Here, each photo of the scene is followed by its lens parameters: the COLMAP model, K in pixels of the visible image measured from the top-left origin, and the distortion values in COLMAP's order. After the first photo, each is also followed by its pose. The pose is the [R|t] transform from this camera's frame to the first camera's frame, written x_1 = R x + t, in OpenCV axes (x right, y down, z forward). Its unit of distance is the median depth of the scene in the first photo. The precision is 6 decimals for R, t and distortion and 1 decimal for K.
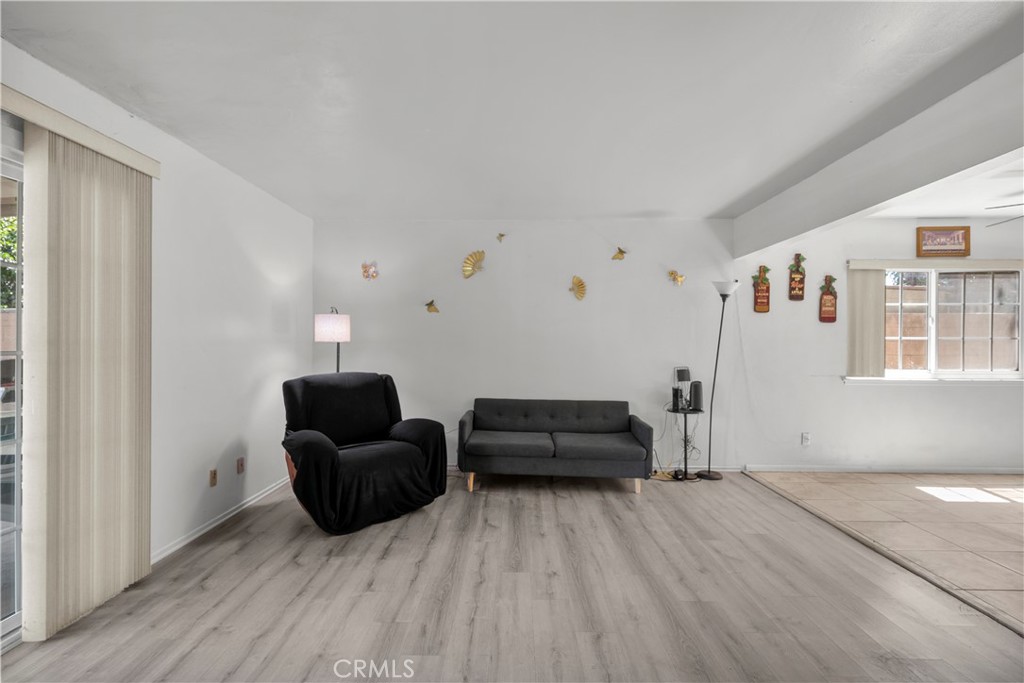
lens RADIAL K [[470.0, 0, 509.3], [0, 470.0, 347.1], [0, 0, 1]] dist [0.001214, 0.000563]
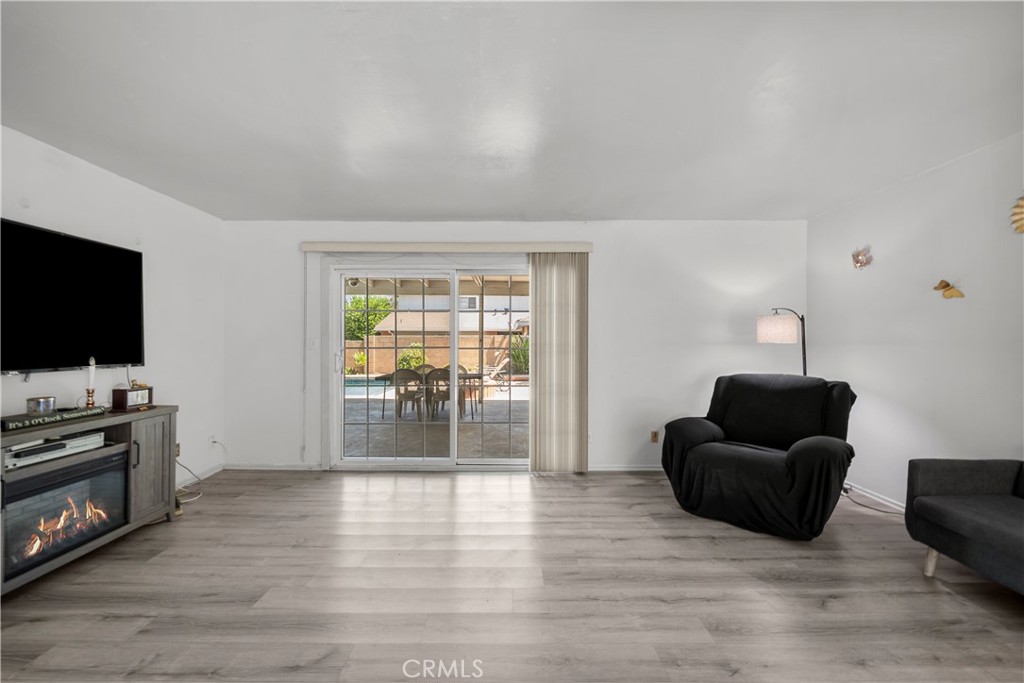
lens RADIAL K [[381.9, 0, 512.0], [0, 381.9, 341.5], [0, 0, 1]] dist [-0.000894, -0.000276]
pose [[0.005730, -0.008479, -0.999948, 0.575335], [-0.007979, 0.999932, -0.008525, -0.004178], [0.999952, 0.008027, 0.005662, 0.567541]]
